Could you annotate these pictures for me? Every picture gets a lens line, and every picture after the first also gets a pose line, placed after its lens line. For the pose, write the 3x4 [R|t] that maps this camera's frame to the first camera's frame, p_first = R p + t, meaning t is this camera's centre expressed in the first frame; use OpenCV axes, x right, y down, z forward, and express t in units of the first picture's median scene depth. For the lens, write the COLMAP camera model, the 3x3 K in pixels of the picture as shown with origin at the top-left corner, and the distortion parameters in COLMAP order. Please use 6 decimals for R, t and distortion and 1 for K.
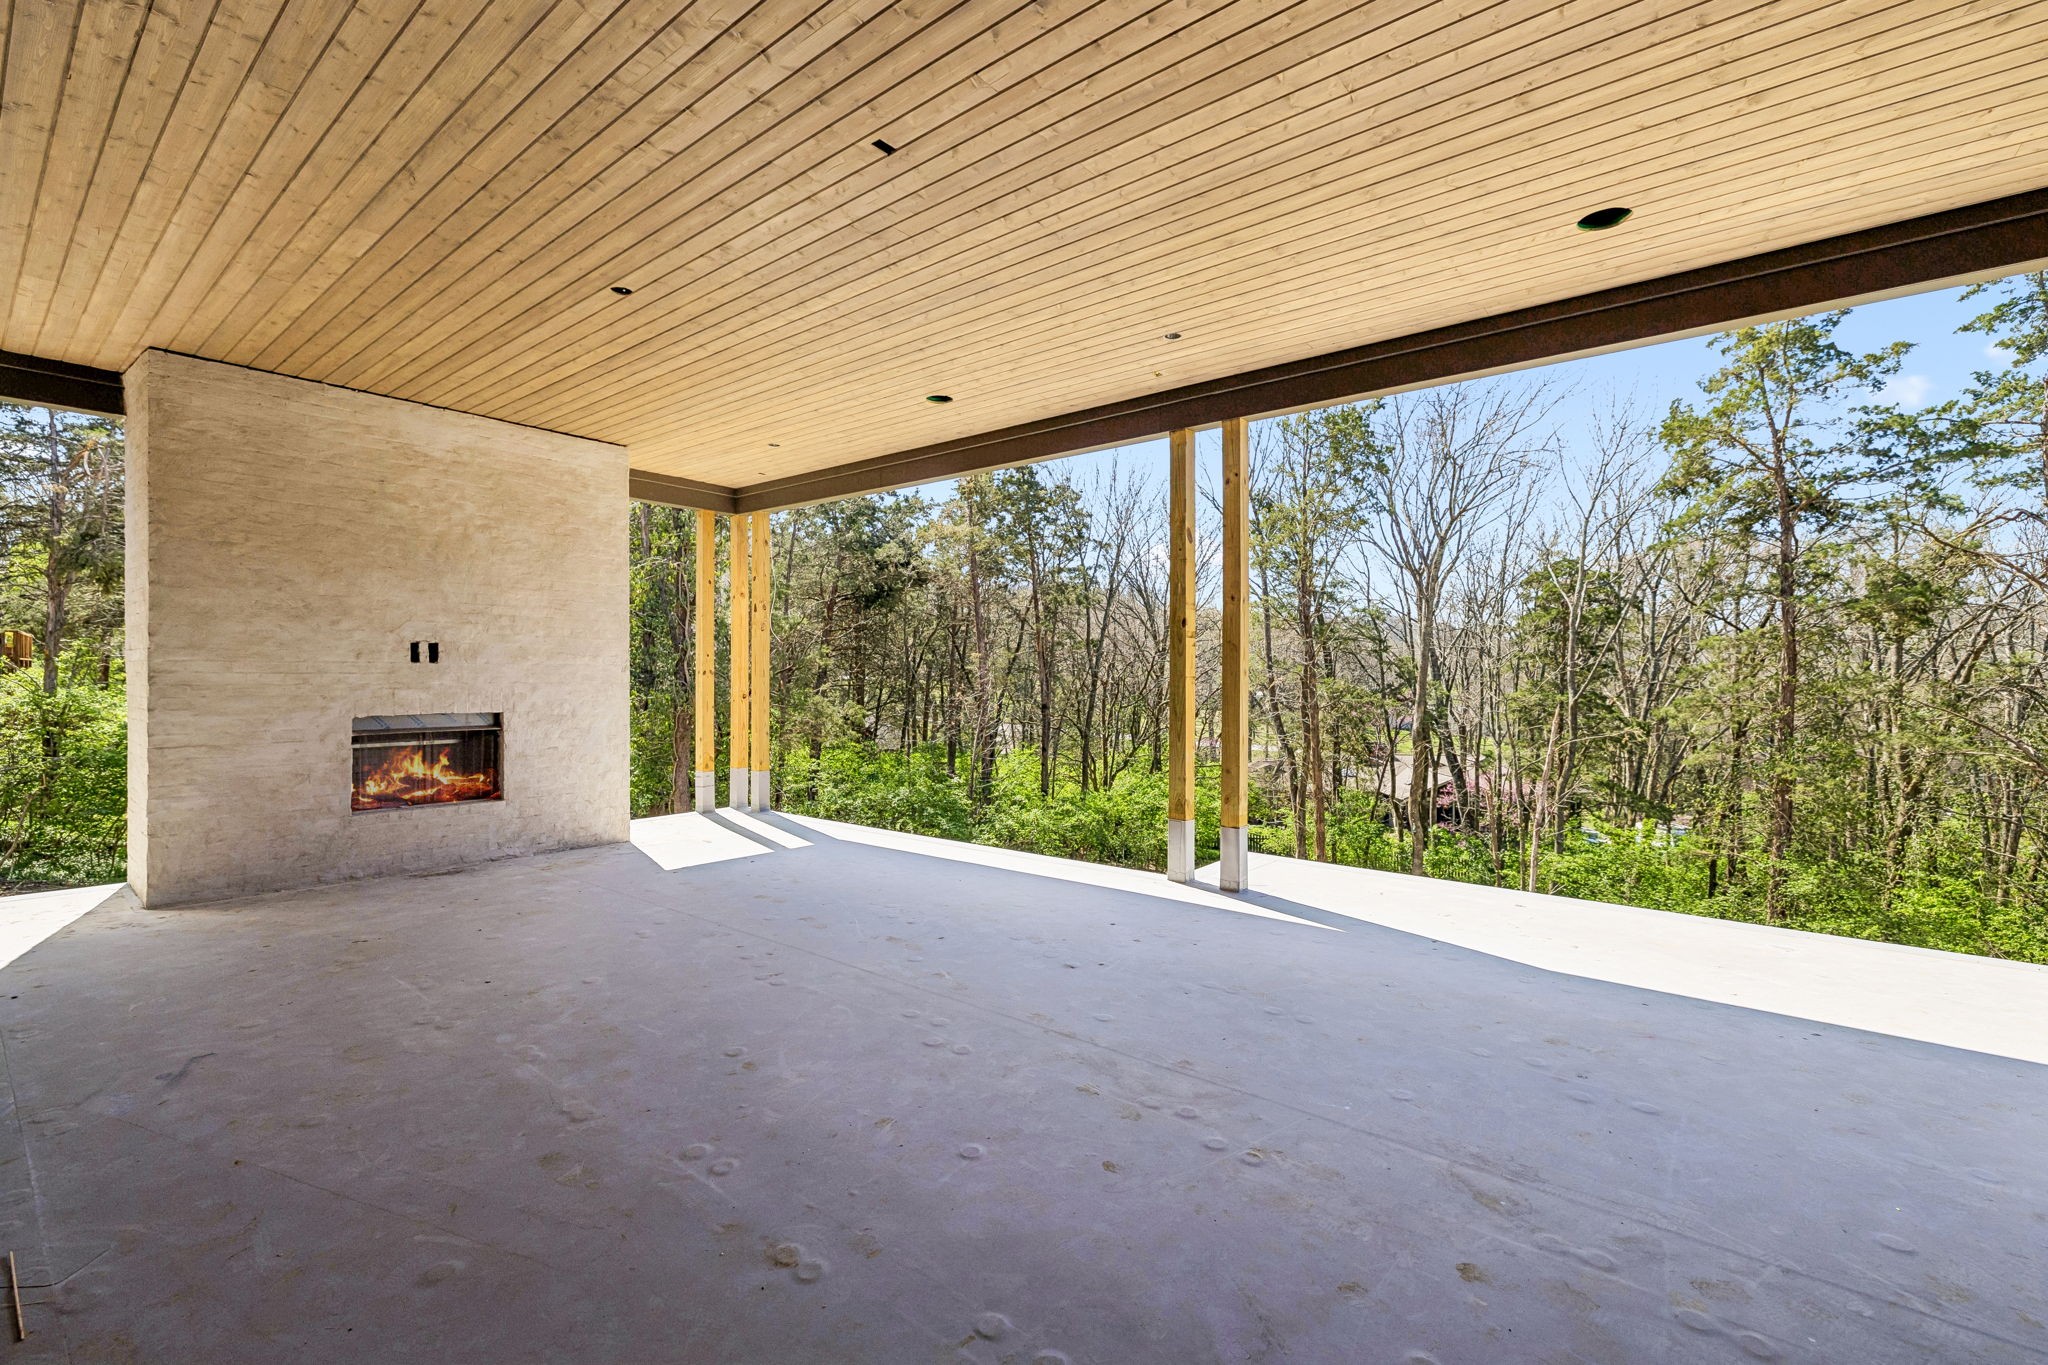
lens RADIAL K [[882.4, 0, 1024.0], [0, 882.4, 682.5], [0, 0, 1]] dist [0.000639, -0.000167]
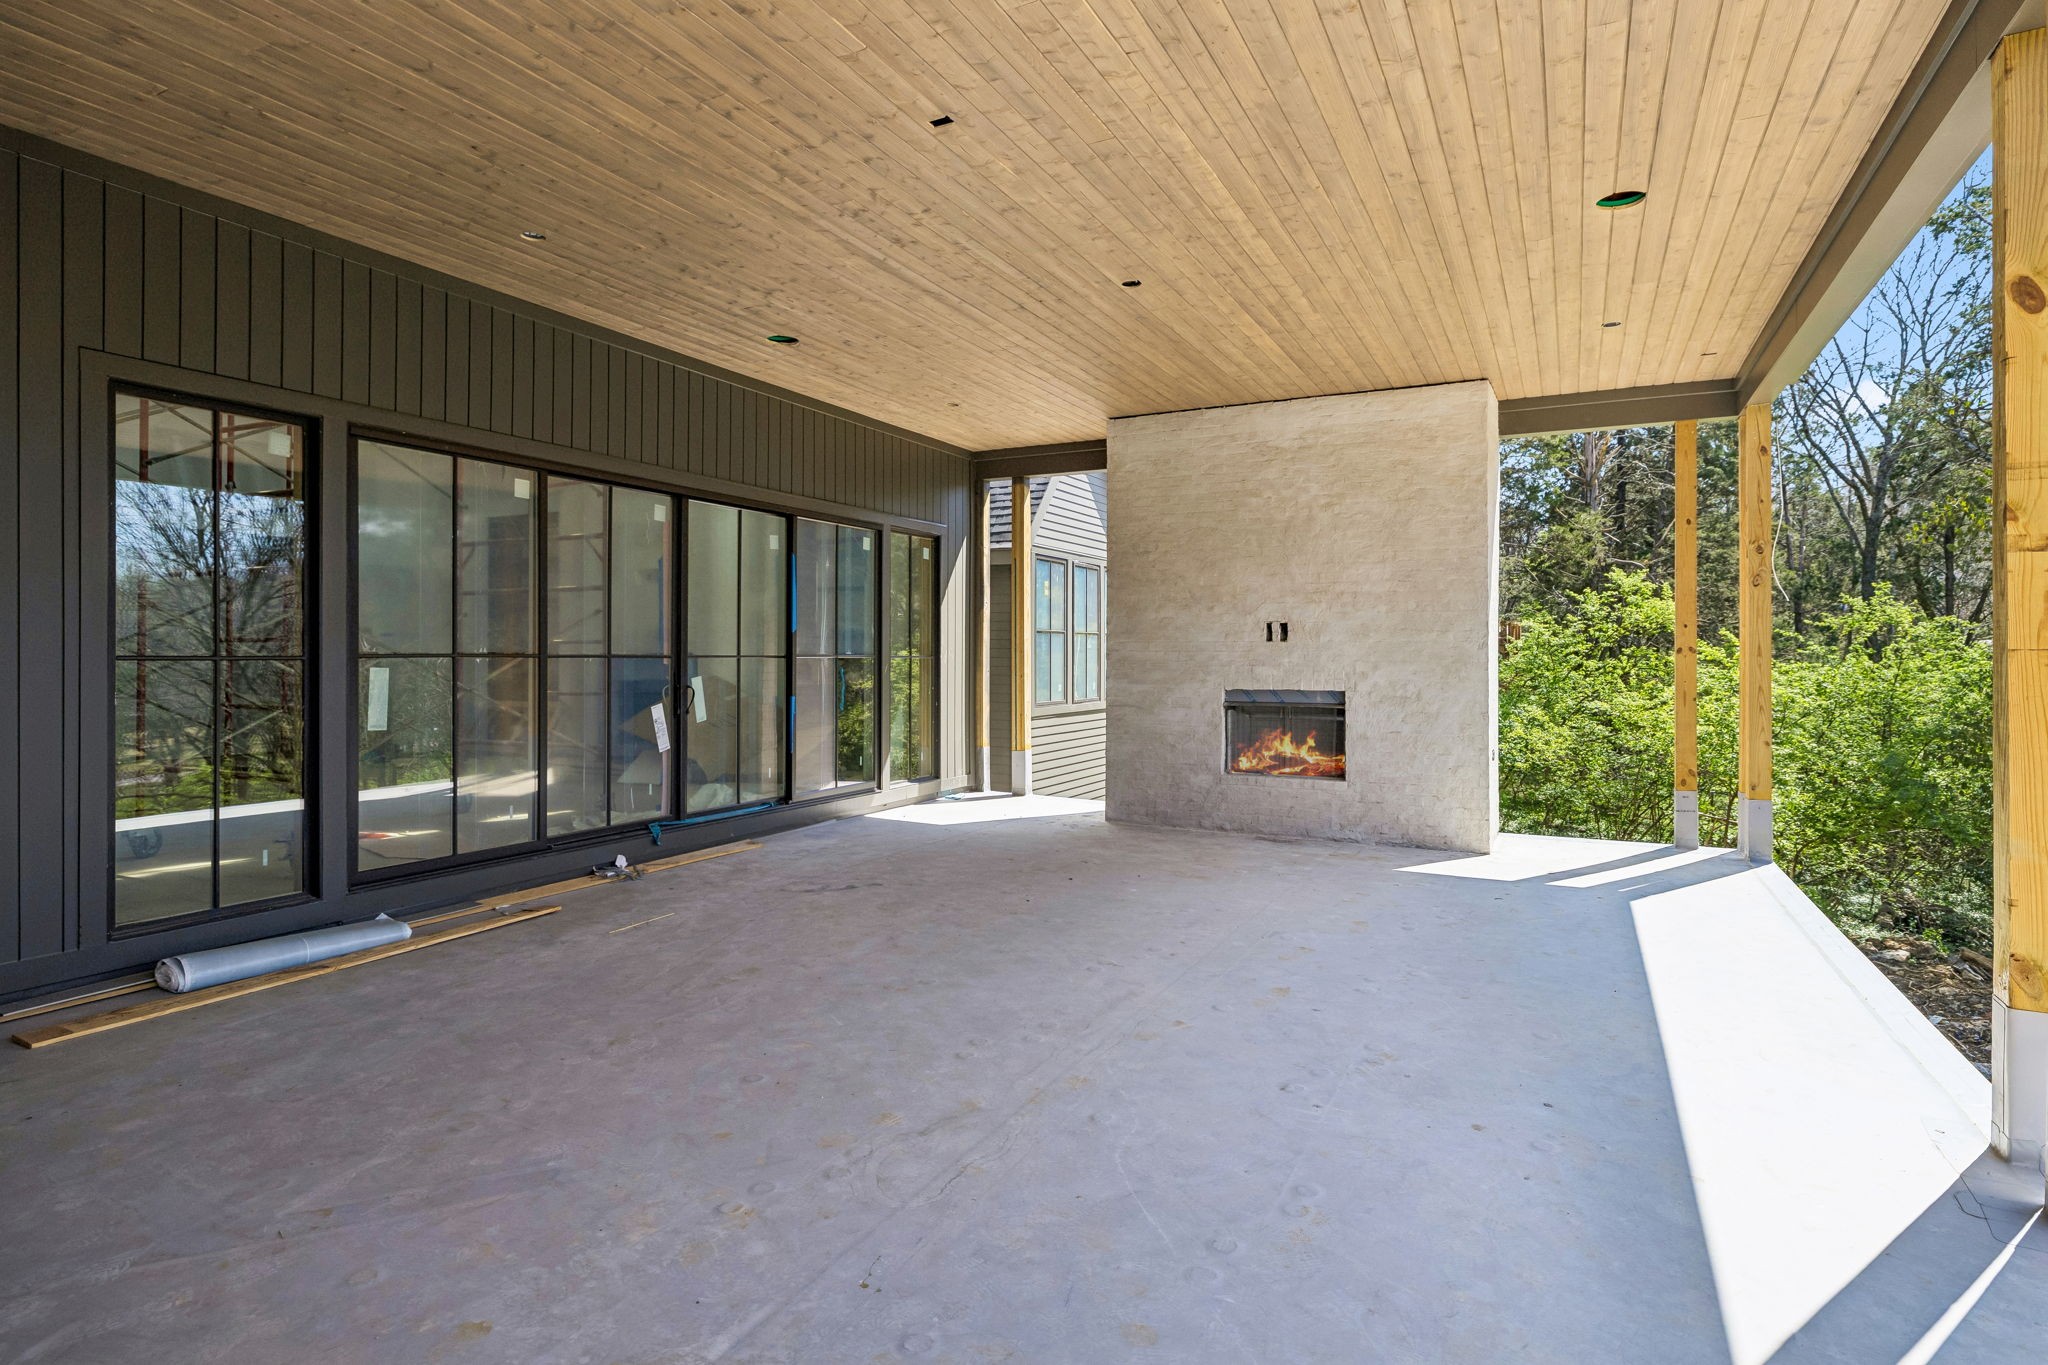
lens RADIAL K [[1079.6, 0, 1017.8], [0, 1079.6, 660.4], [0, 0, 1]] dist [0.001093, 0.000031]
pose [[0.198174, 0.003026, -0.980162, 0.531350], [-0.010646, 0.999943, 0.000934, 0.002528], [0.980109, 0.010250, 0.198195, 0.422984]]
